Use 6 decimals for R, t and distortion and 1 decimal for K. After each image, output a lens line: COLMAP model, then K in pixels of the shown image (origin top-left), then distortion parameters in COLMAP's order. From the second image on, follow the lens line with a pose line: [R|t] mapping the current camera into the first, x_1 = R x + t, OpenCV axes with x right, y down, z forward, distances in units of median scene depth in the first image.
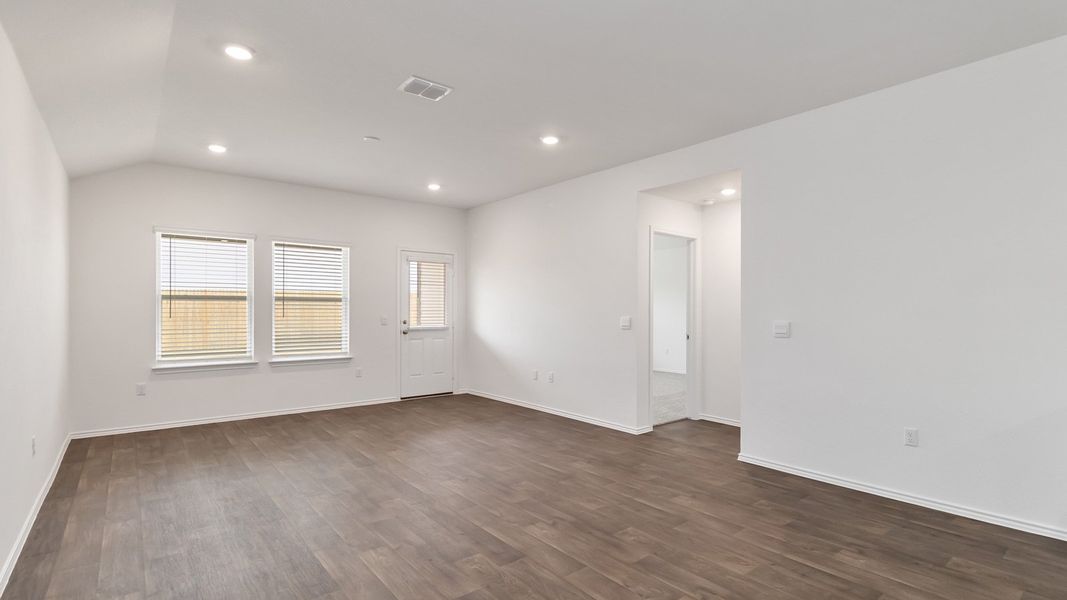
lens RADIAL K [[501.2, 0, 533.5], [0, 501.2, 300.0], [0, 0, 1]] dist [-0.002704, -0.000708]
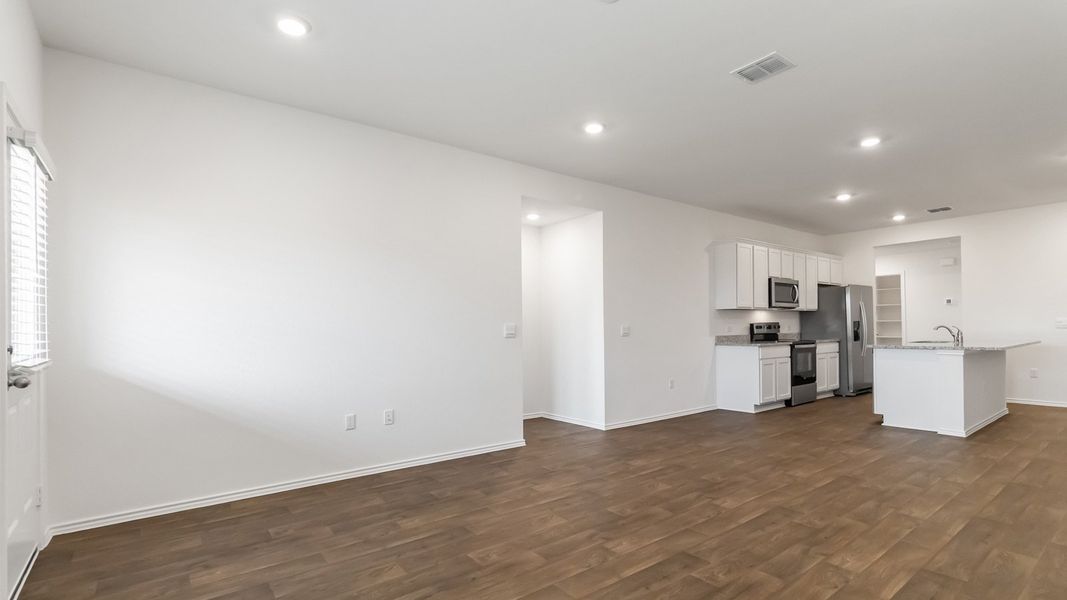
lens RADIAL K [[500.5, 0, 532.0], [0, 500.5, 346.7], [0, 0, 1]] dist [-0.002923, -0.000504]
pose [[0.010617, -0.053941, 0.998488, -0.600020], [-0.022038, 0.998289, 0.054164, 0.013865], [-0.999701, -0.022580, 0.009411, 0.747633]]
